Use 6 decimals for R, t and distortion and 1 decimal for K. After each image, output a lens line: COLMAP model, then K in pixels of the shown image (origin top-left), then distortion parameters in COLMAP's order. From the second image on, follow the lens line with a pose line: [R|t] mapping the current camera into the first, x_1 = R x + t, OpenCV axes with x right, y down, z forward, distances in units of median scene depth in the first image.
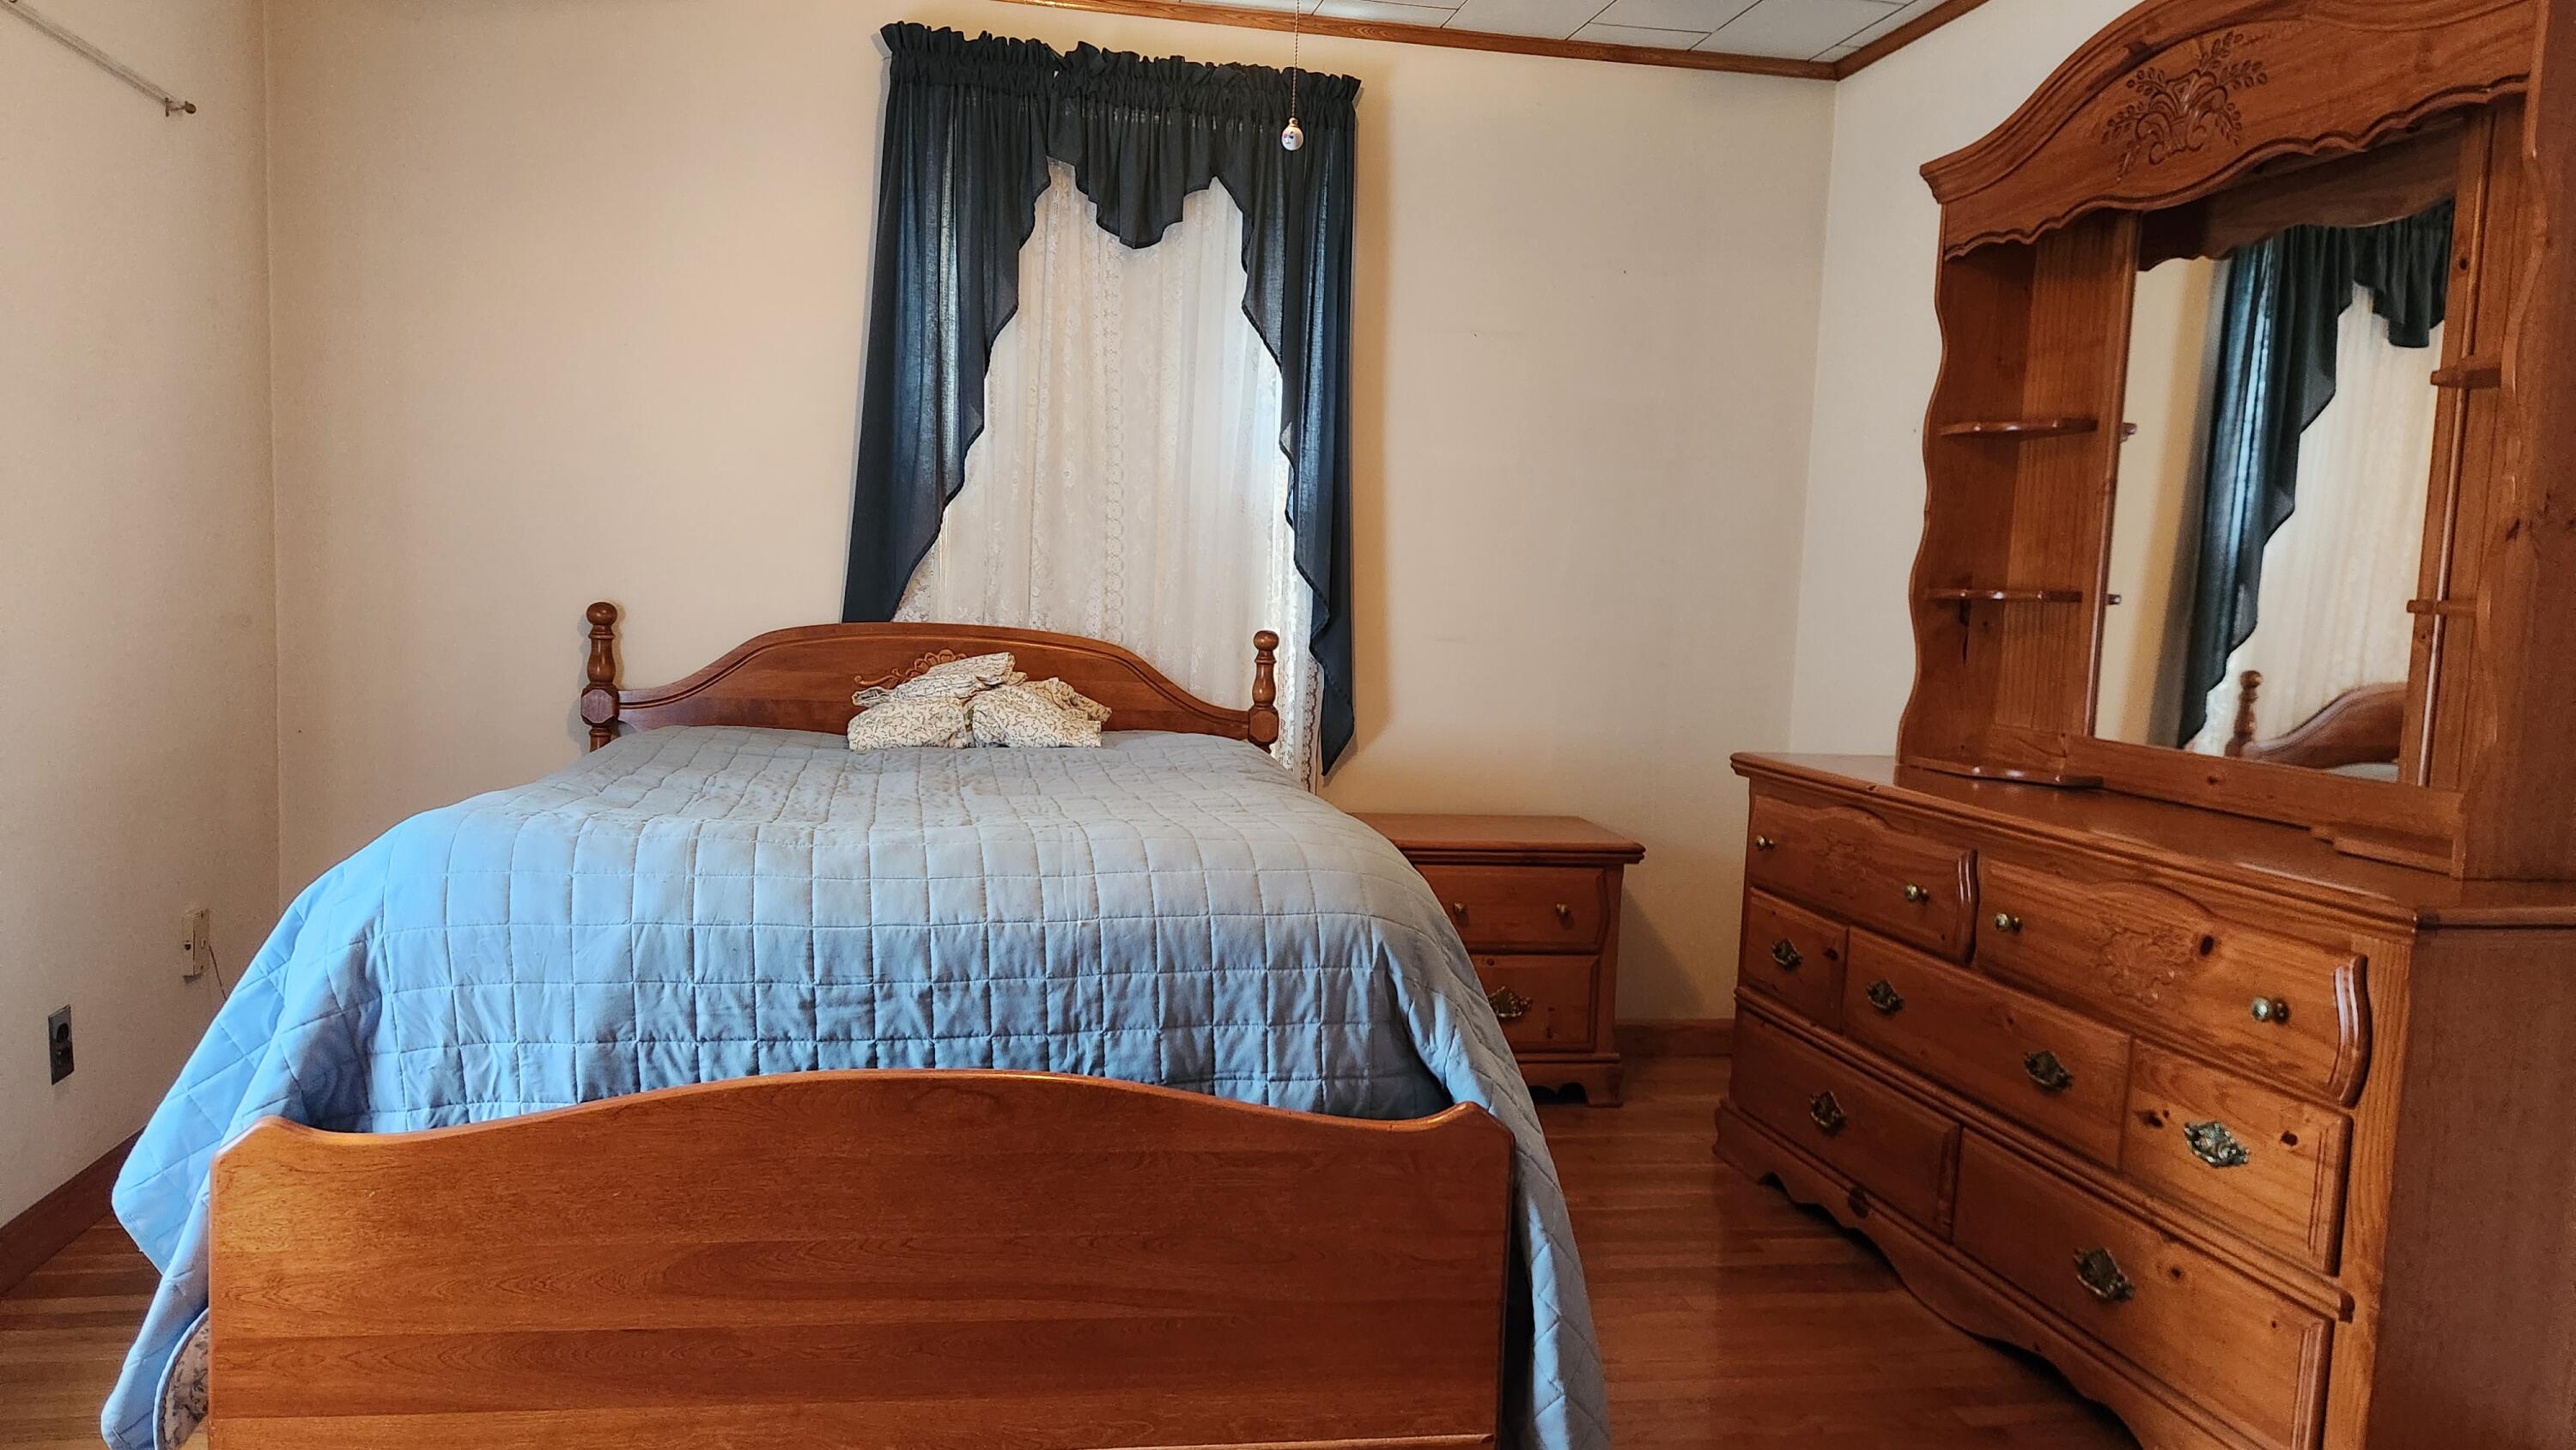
lens RADIAL K [[1673.2, 0, 1301.5], [0, 1673.2, 710.8], [0, 0, 1]] dist [0.036877, -0.055420]
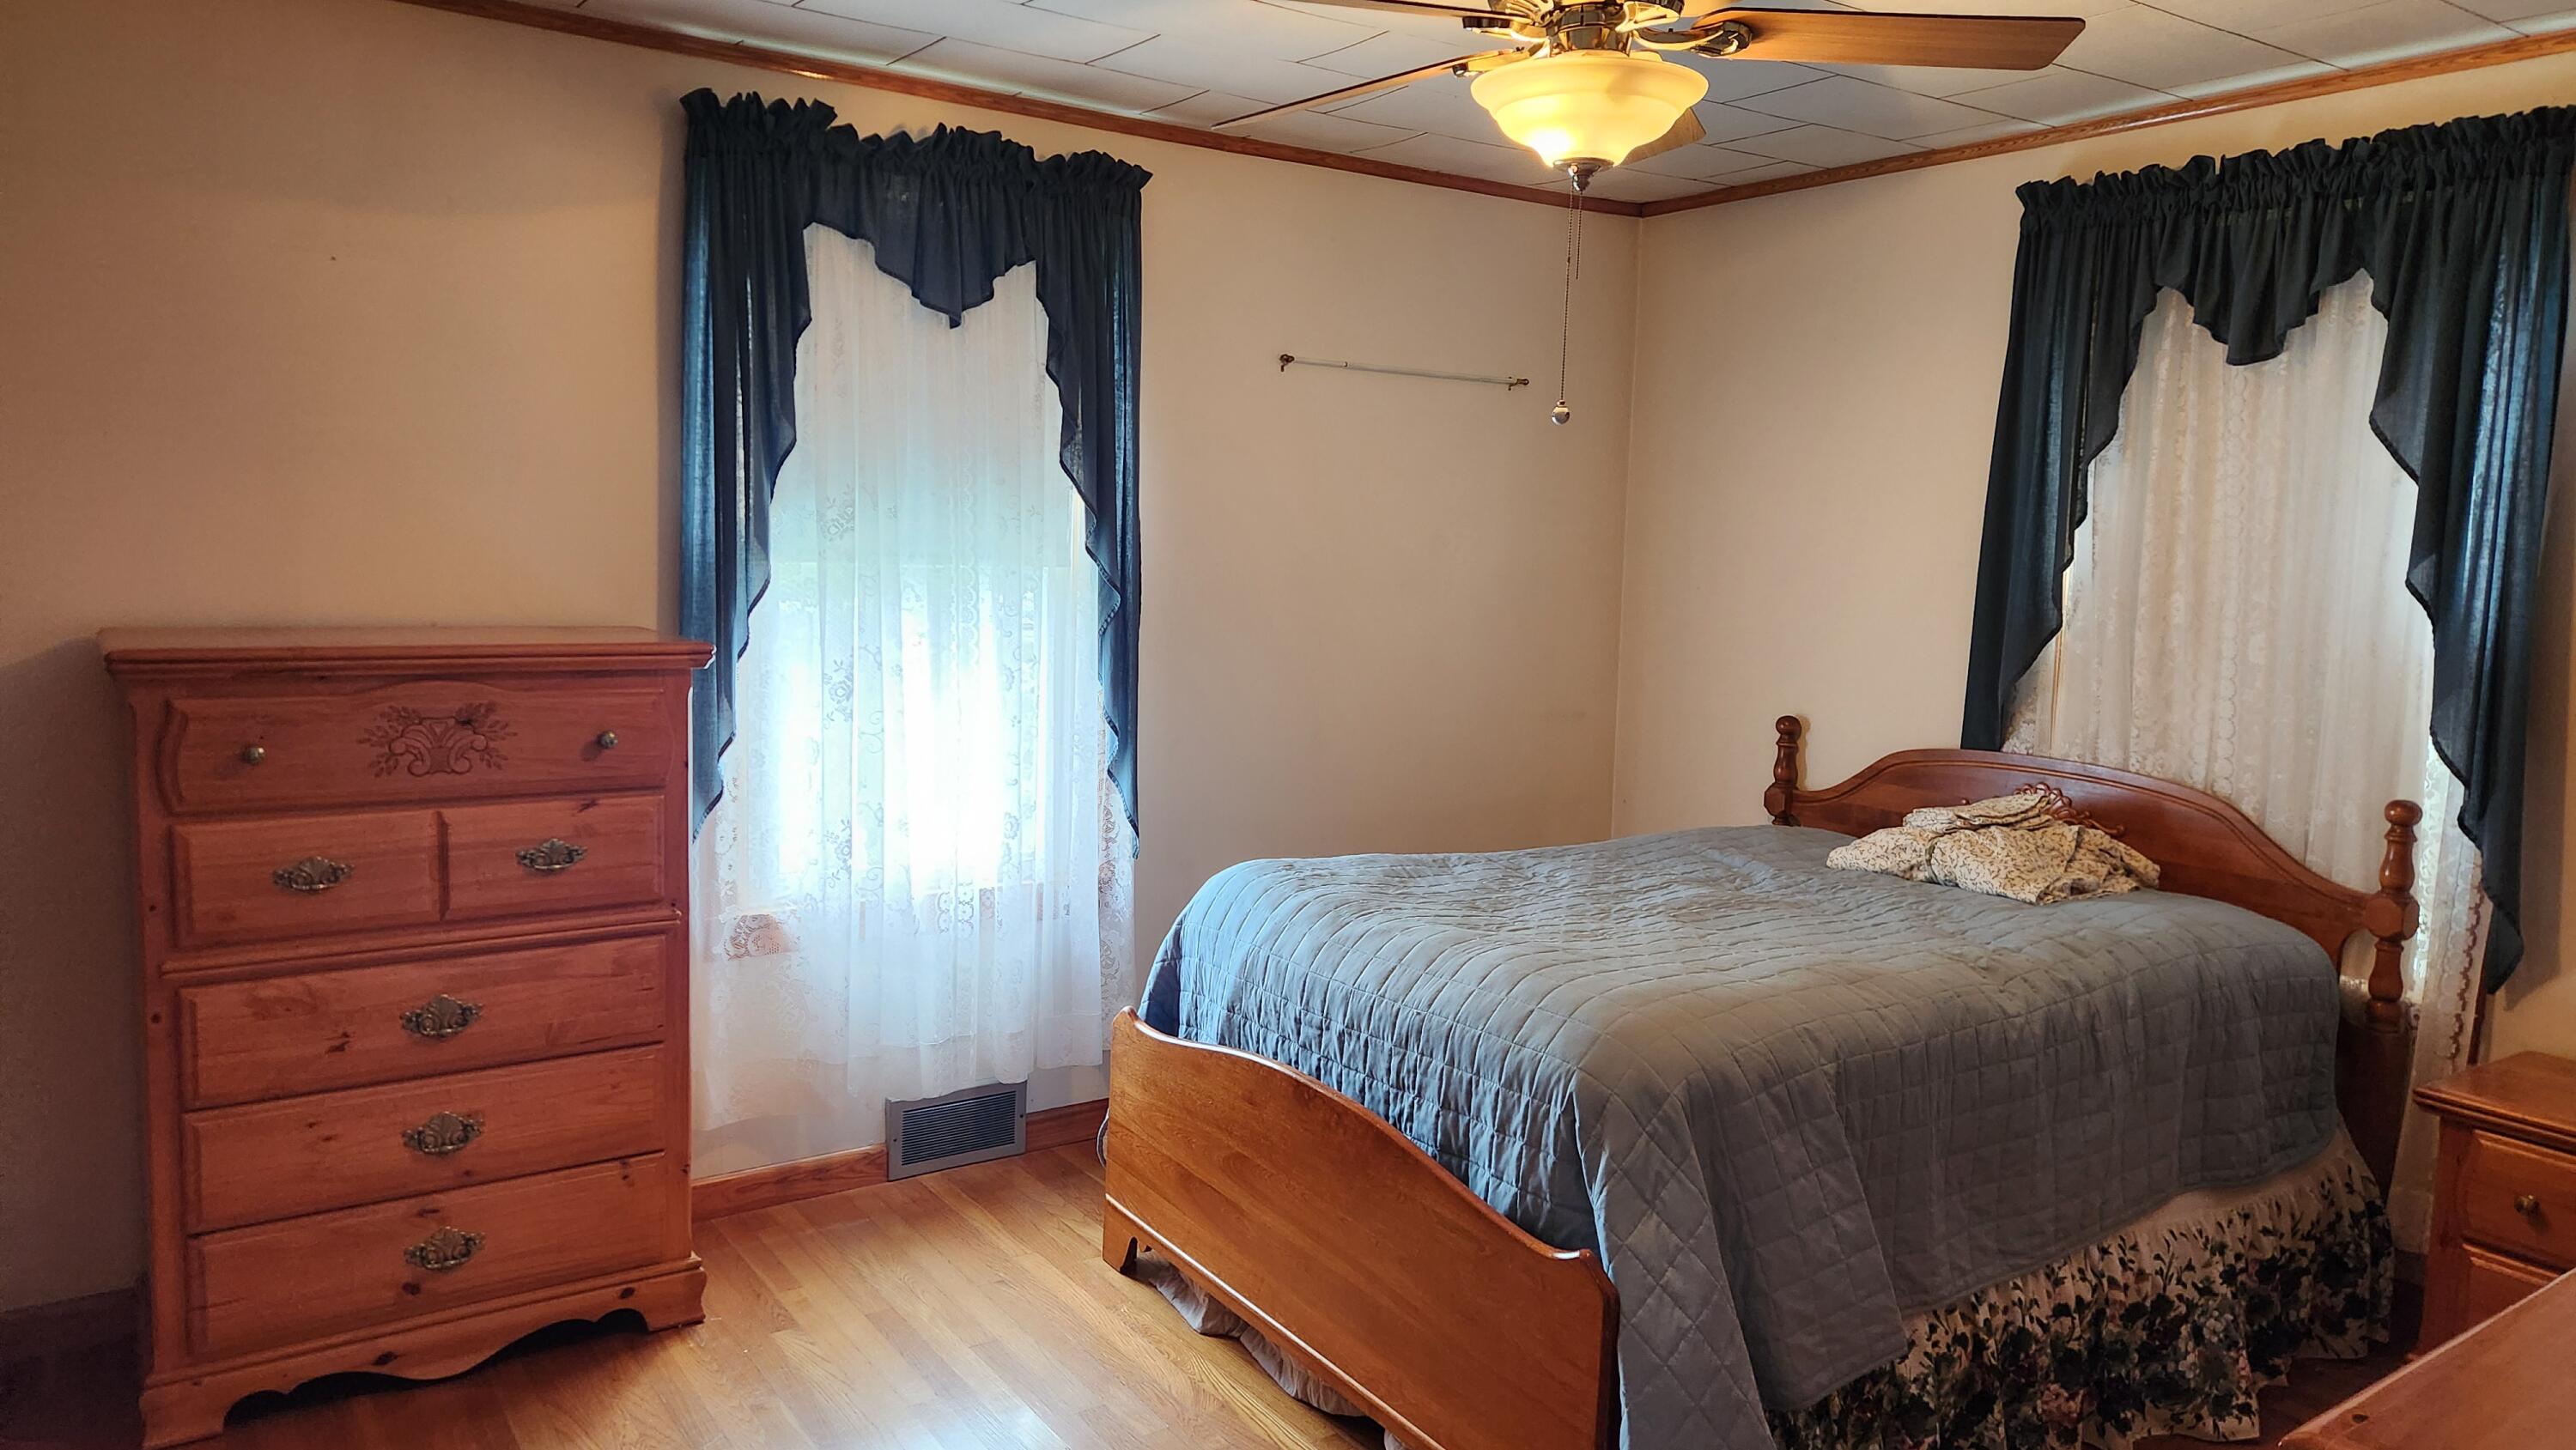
lens RADIAL K [[1673.2, 0, 1301.5], [0, 1673.2, 710.8], [0, 0, 1]] dist [0.036877, -0.055420]
pose [[0.415196, 0.066352, -0.907309, 1.017180], [-0.086645, 0.995687, 0.033166, -0.147918], [0.905596, 0.064843, 0.419154, 0.333152]]
